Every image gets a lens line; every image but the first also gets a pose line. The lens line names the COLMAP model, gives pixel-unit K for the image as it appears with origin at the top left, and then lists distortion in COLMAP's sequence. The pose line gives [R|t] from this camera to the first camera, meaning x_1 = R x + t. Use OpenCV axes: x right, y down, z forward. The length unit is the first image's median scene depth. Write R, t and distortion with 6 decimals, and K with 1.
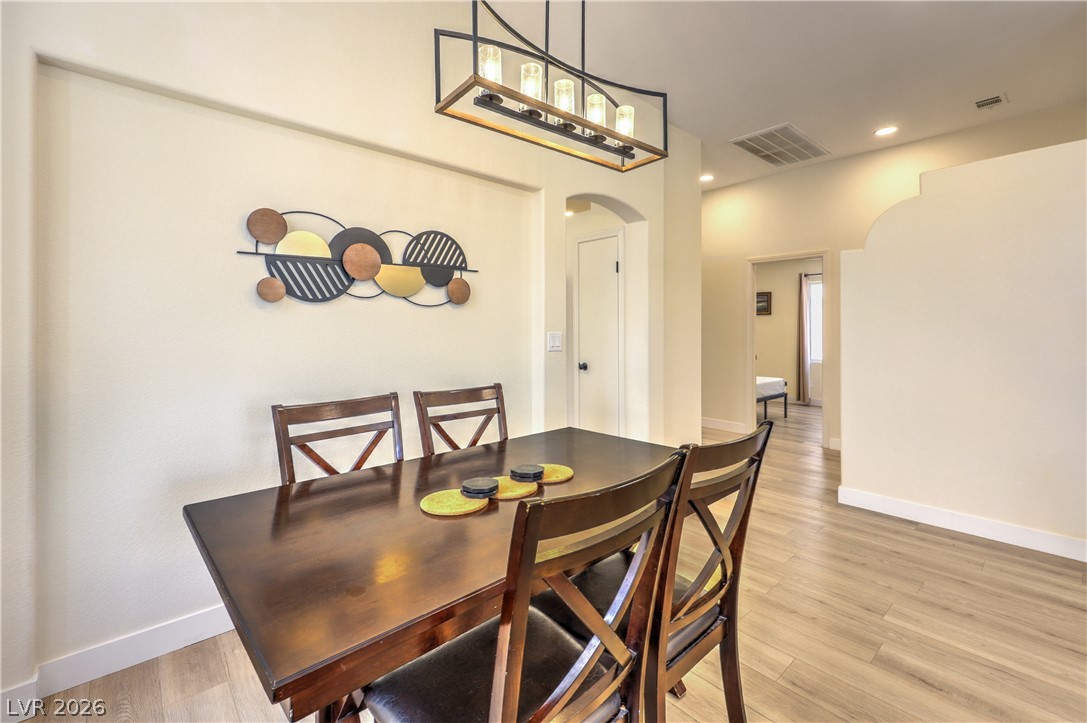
lens RADIAL K [[445.9, 0, 532.6], [0, 445.9, 331.9], [0, 0, 1]] dist [0.006335, 0.000409]
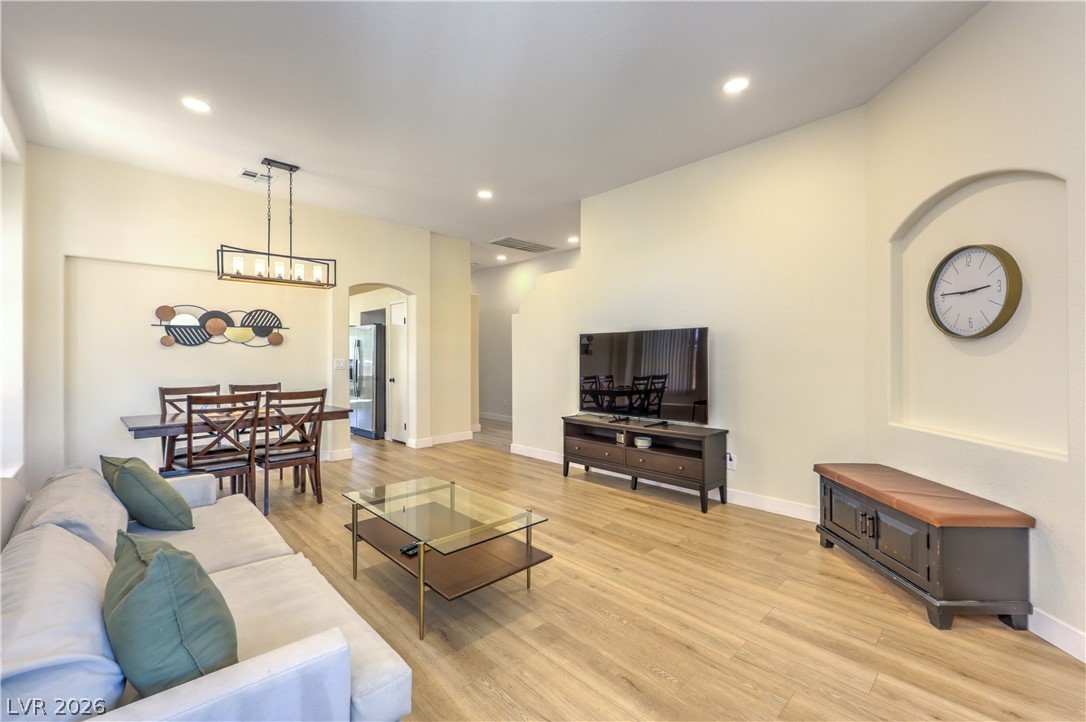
lens RADIAL K [[445.5, 0, 547.5], [0, 445.5, 359.7], [0, 0, 1]] dist [0.006335, 0.000409]
pose [[0.999213, 0.000476, 0.039651, 1.158769], [-0.000706, 0.999983, 0.005795, -0.012313], [-0.039647, -0.005819, 0.999197, -1.249727]]
